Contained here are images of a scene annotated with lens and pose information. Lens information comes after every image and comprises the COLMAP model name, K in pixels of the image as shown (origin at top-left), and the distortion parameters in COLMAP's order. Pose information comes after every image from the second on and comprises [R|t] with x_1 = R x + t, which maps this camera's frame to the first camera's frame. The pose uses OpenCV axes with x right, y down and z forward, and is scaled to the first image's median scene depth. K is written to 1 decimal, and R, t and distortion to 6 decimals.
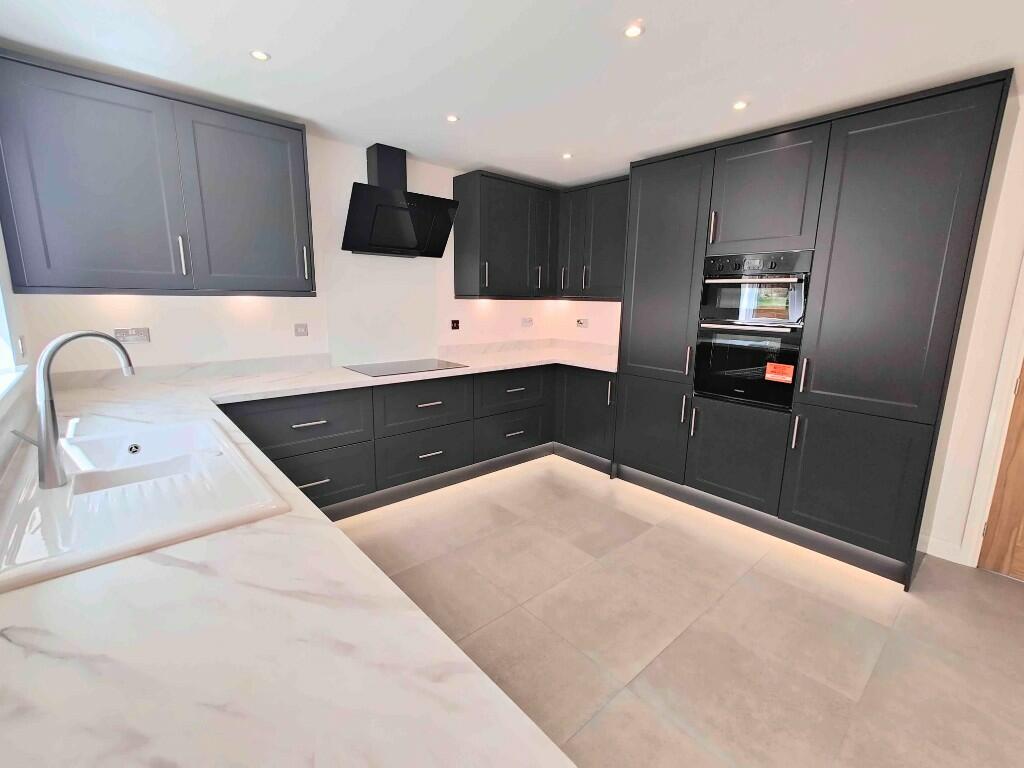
lens RADIAL K [[452.5, 0, 510.9], [0, 452.5, 381.8], [0, 0, 1]] dist [0.010358, -0.000117]
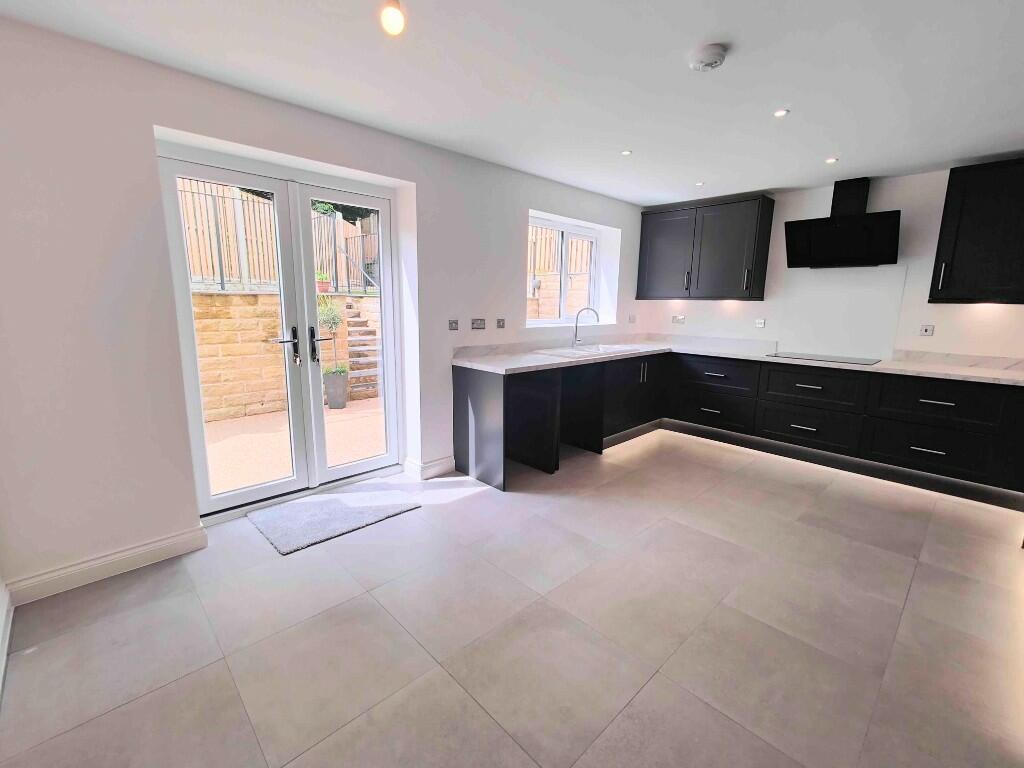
lens RADIAL K [[452.5, 0, 510.9], [0, 452.5, 381.8], [0, 0, 1]] dist [0.010358, -0.000117]
pose [[0.034985, 0.162302, -0.986121, 1.139668], [-0.201103, 0.967685, 0.152133, 0.012408], [0.978945, 0.192989, 0.066494, 0.126961]]
